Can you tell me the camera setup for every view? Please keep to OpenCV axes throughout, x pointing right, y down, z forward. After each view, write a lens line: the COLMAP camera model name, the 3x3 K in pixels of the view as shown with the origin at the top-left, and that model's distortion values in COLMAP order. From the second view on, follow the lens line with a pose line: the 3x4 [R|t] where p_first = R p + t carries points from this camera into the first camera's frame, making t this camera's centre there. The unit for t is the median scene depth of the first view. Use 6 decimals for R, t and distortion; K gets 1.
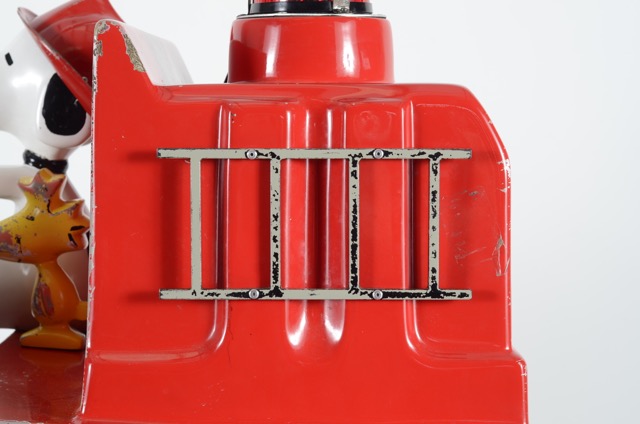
lens RADIAL K [[1347.3, 0, 320.0], [0, 1347.3, 212.0], [0, 0, 1]] dist [0.047366, -0.019295]
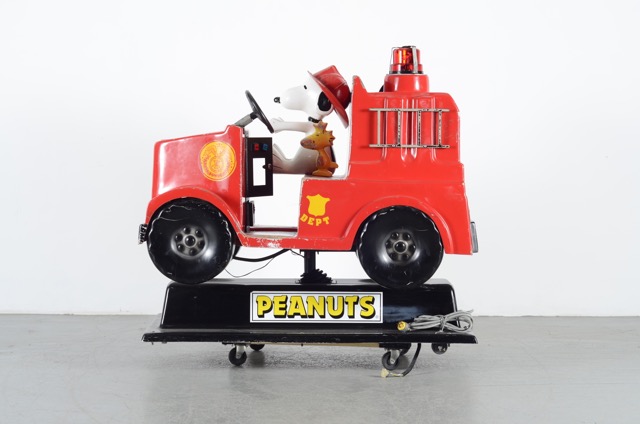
lens RADIAL K [[1347.3, 0, 320.0], [0, 1347.3, 212.0], [0, 0, 1]] dist [0.047366, -0.019295]
pose [[0.999810, 0.008008, -0.017747, -0.189185], [-0.008646, 0.999310, -0.036133, 0.392684], [0.017445, 0.036280, 0.999189, -2.873052]]
